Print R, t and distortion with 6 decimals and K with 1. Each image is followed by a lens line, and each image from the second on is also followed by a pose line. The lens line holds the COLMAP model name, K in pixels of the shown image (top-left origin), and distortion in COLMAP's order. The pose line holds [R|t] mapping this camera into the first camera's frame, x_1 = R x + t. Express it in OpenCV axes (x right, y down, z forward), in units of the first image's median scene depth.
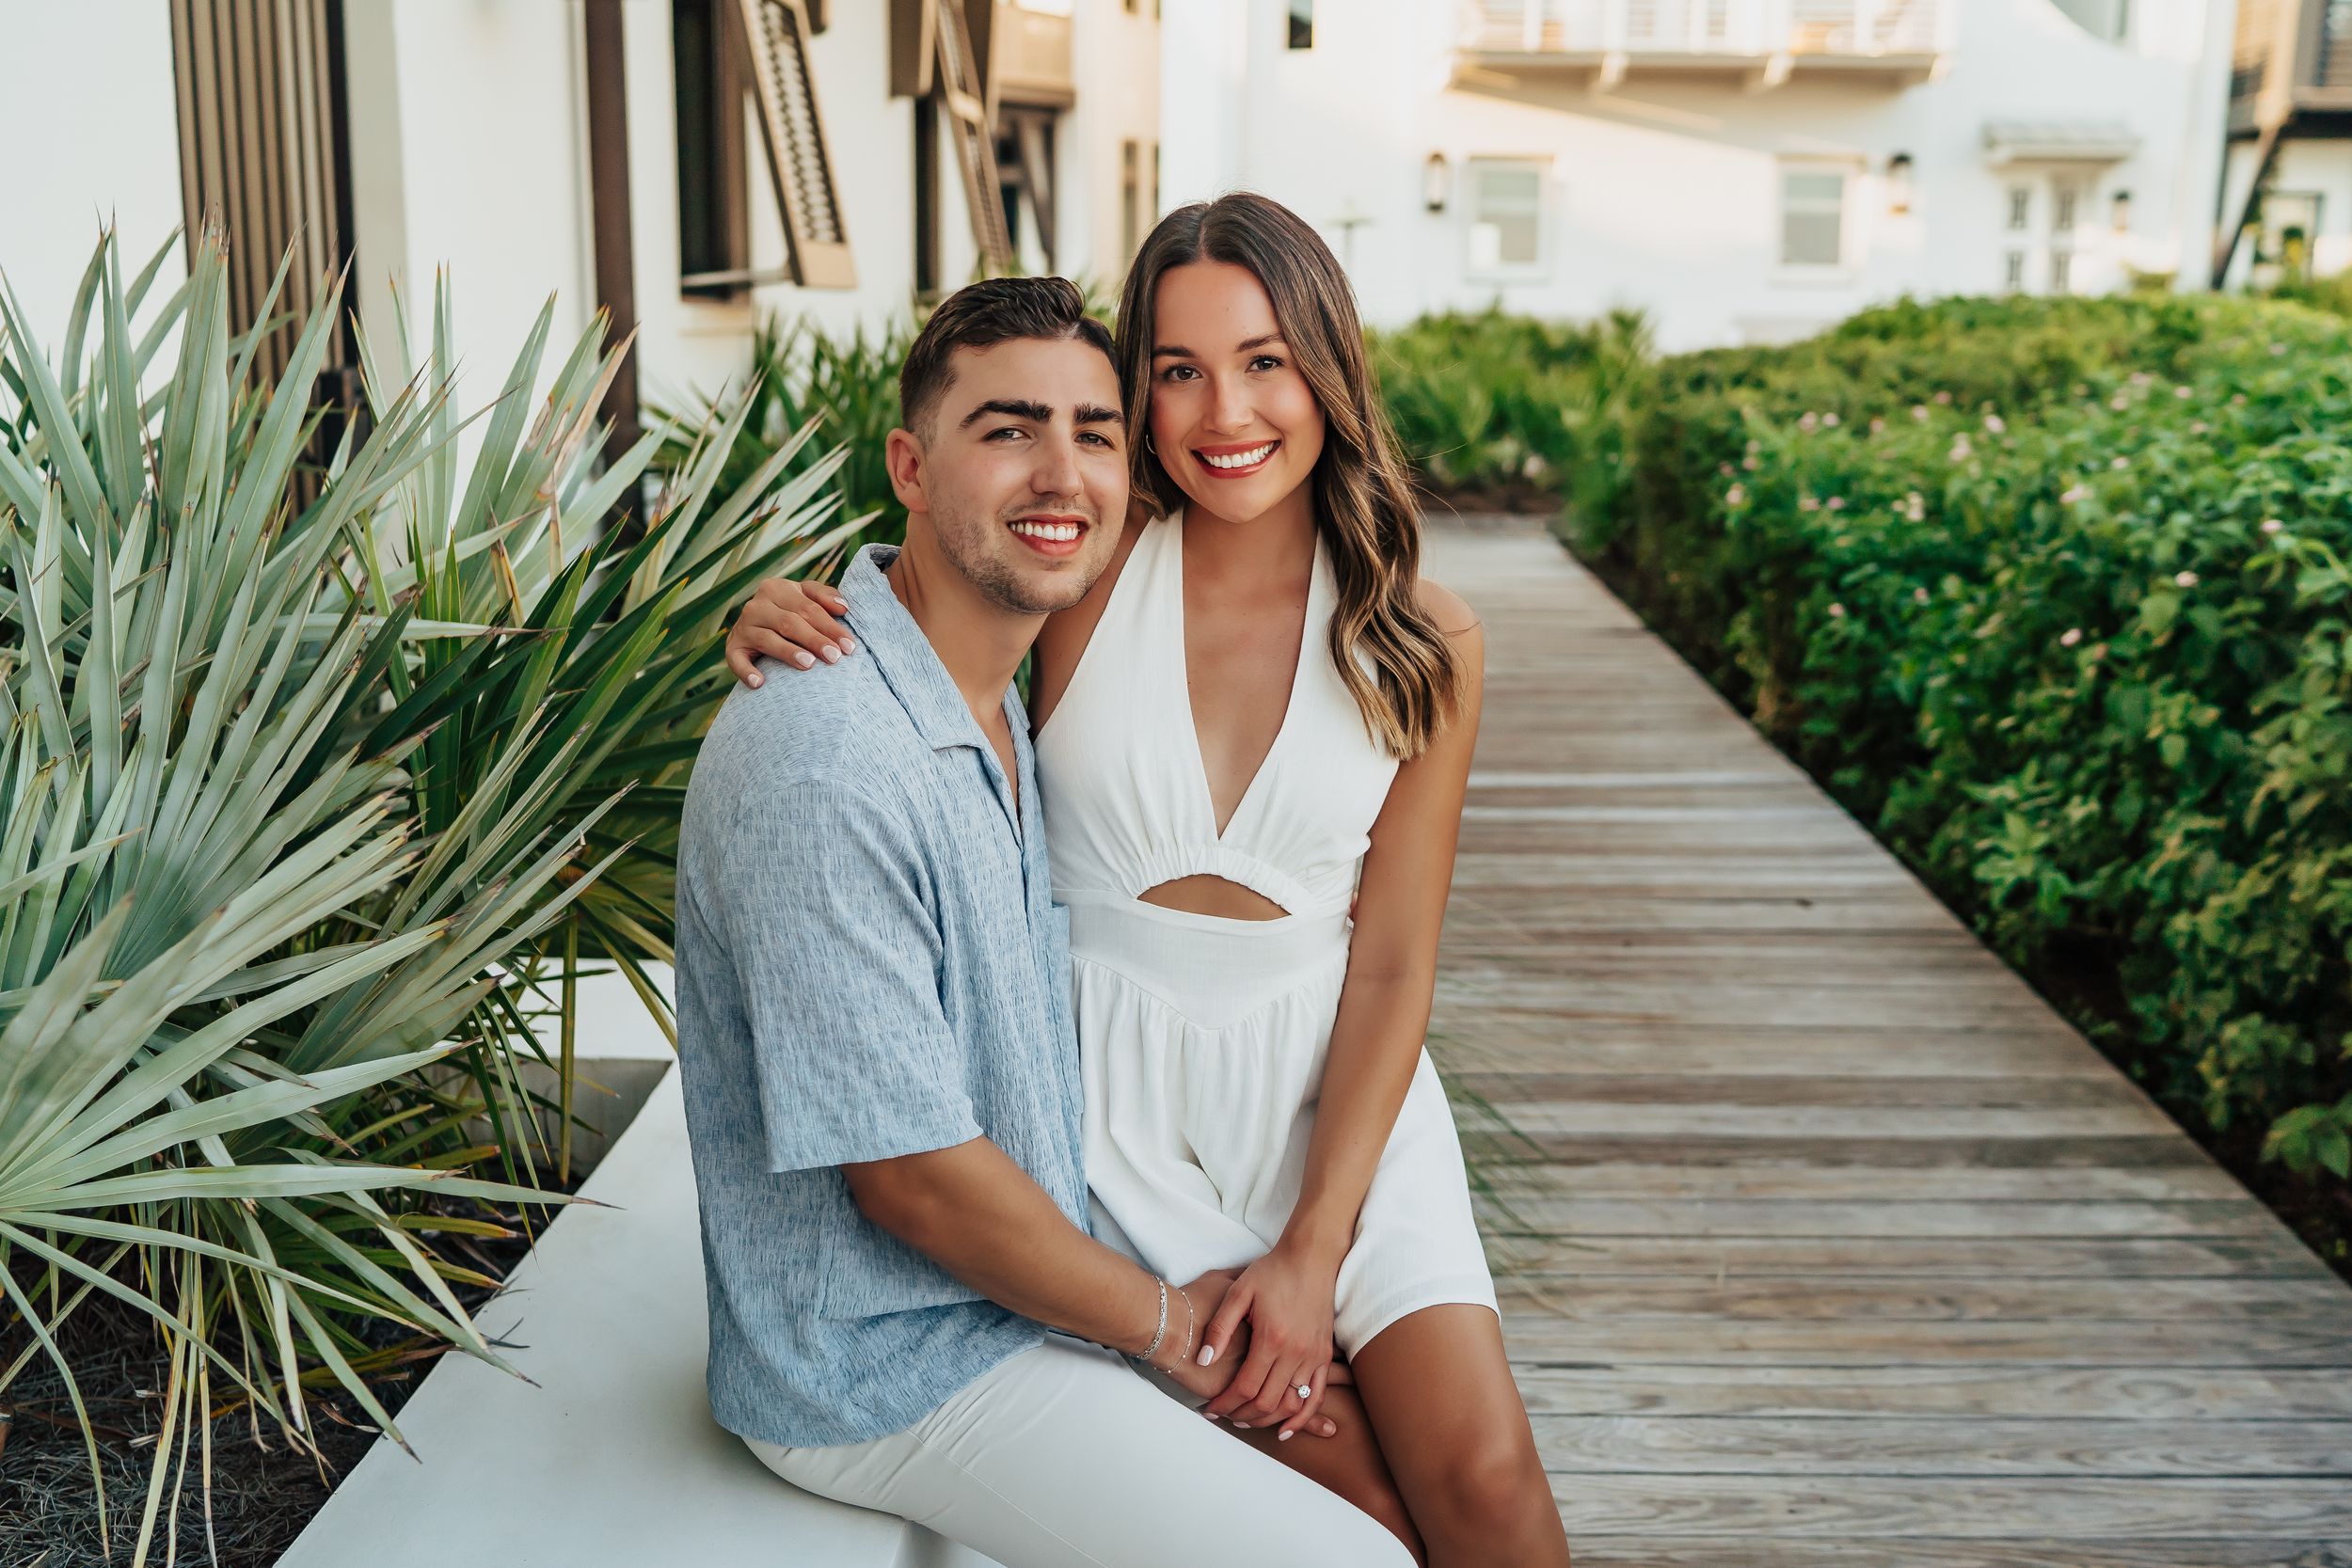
lens RADIAL K [[2185.7, 0, 1041.0], [0, 2185.7, 786.9], [0, 0, 1]] dist [0.153101, -0.477782]
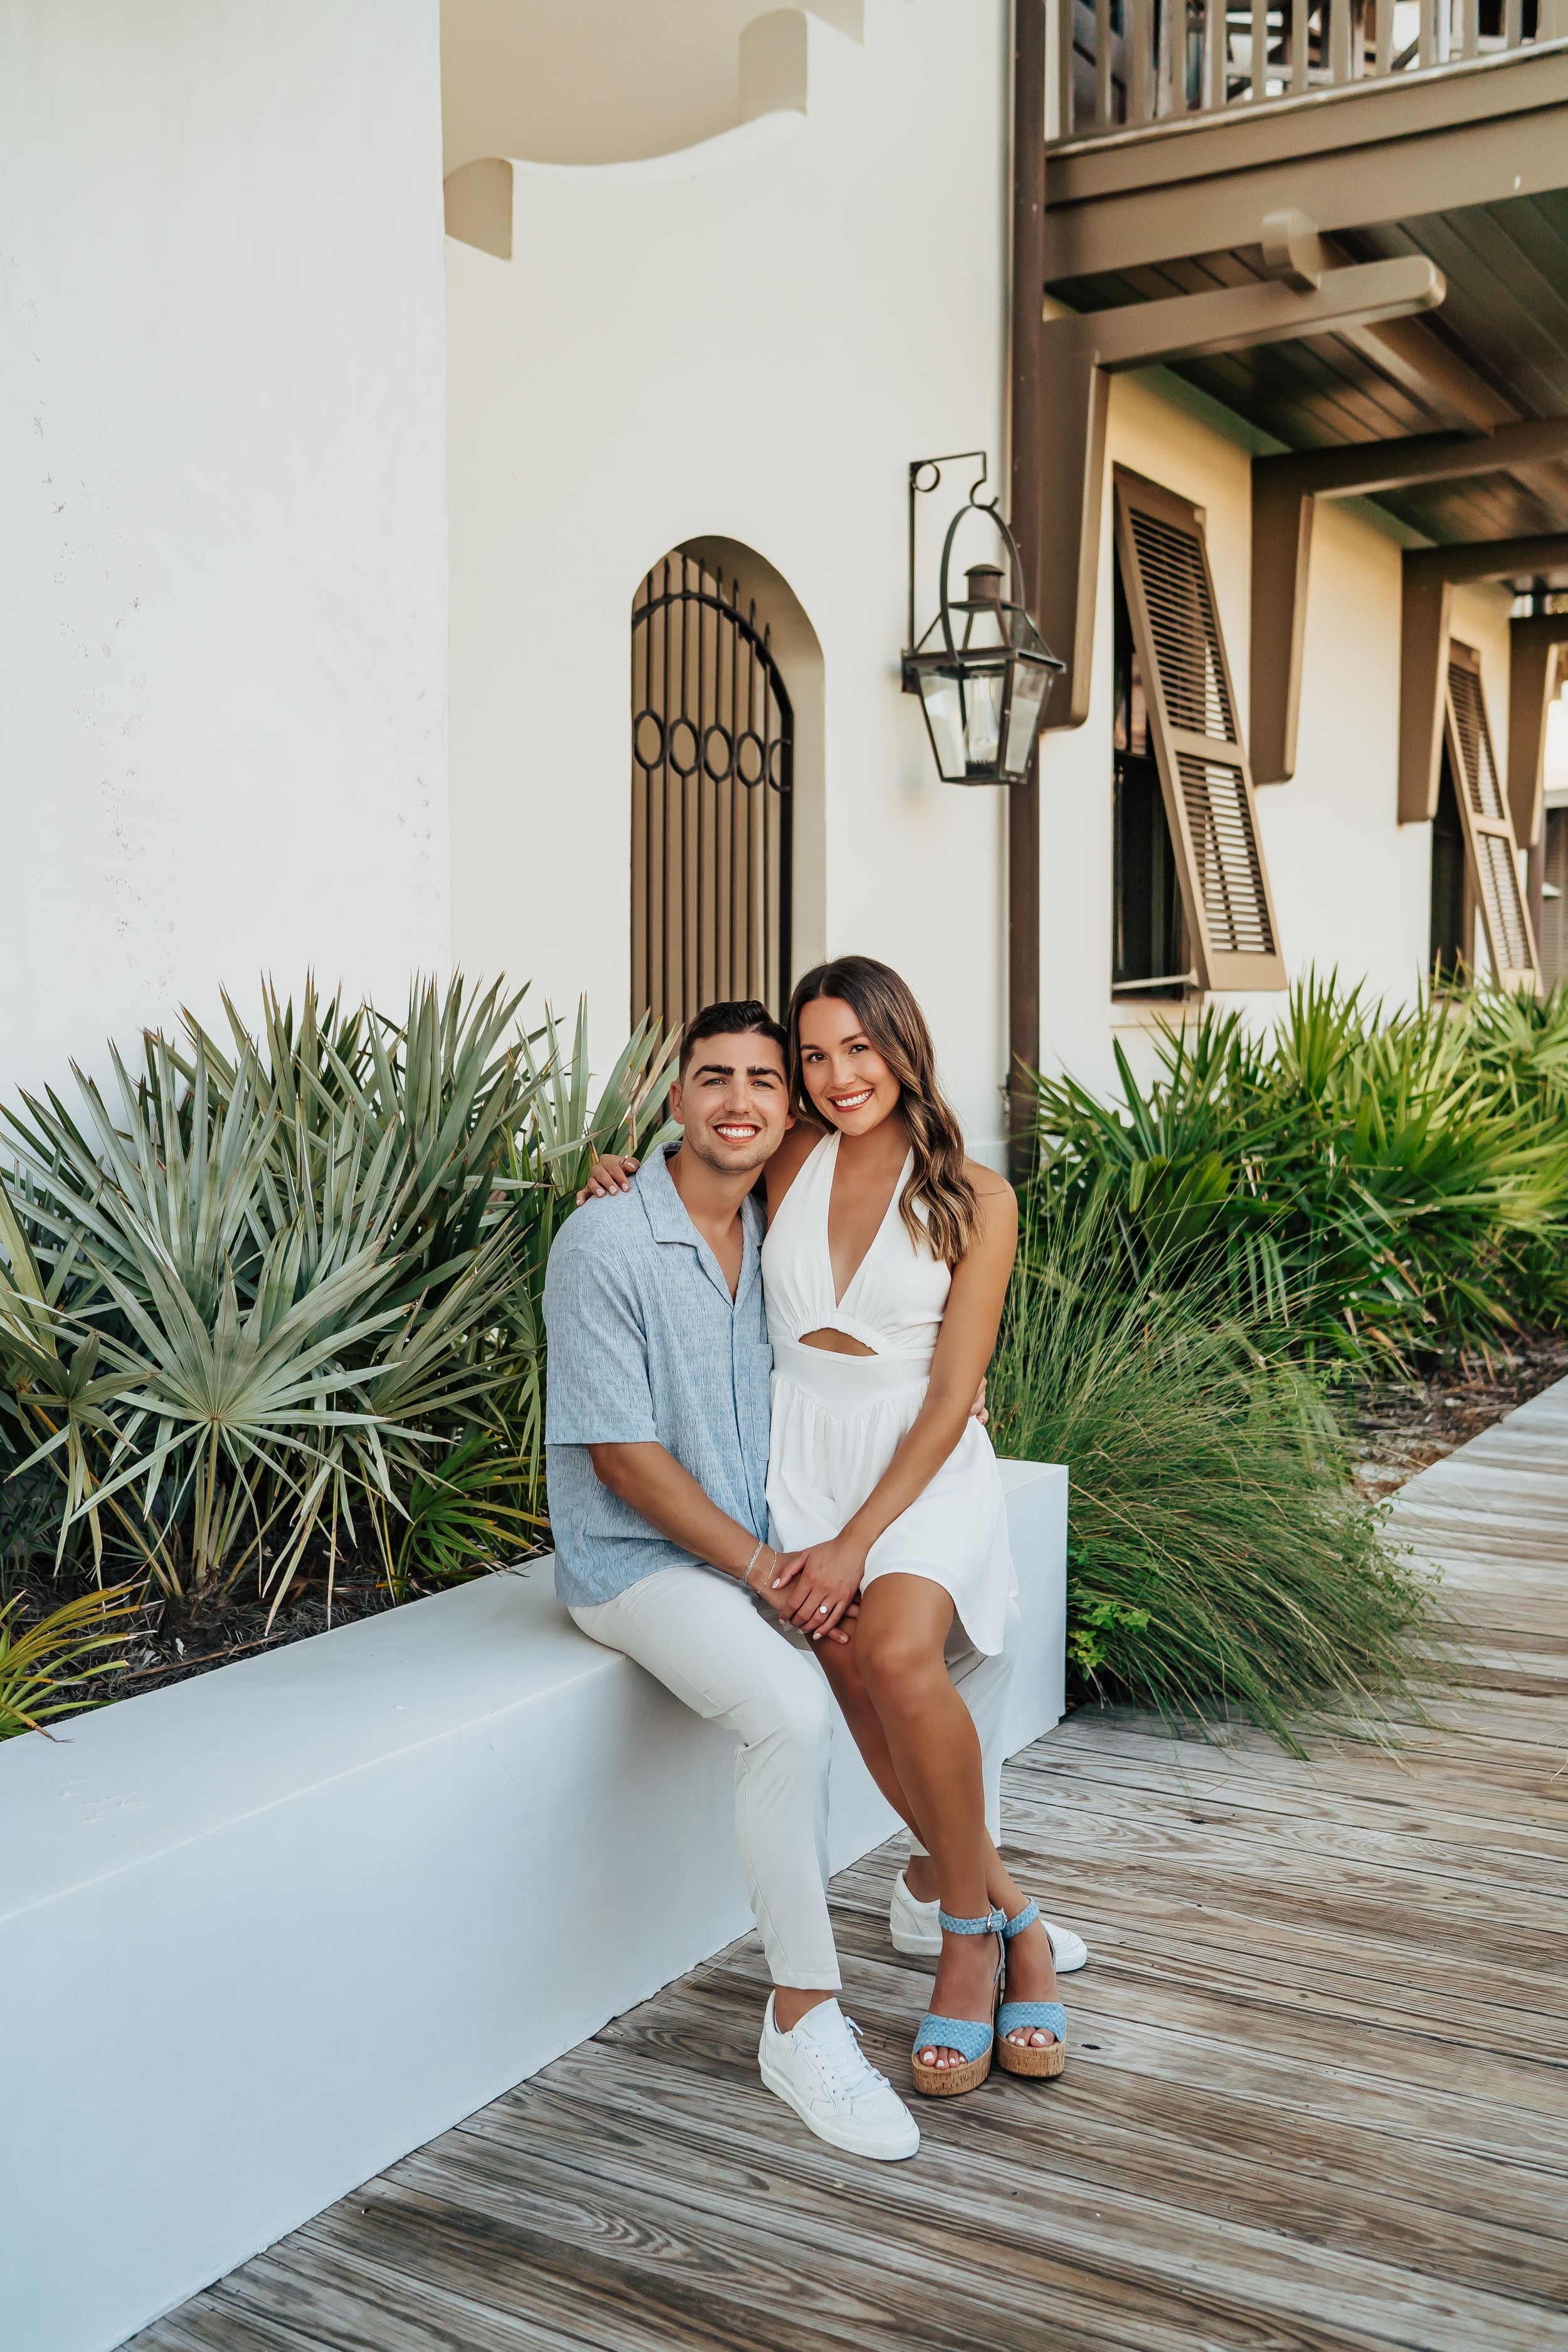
lens RADIAL K [[2215.5, 0, 784.0], [0, 2215.5, 1176.0], [0, 0, 1]] dist [-0.032580, 0.053530]
pose [[0.890557, 0.031483, -0.453782, 0.914125], [-0.092064, 0.989431, -0.112033, 0.131217], [0.445458, 0.141549, 0.884042, -0.669009]]
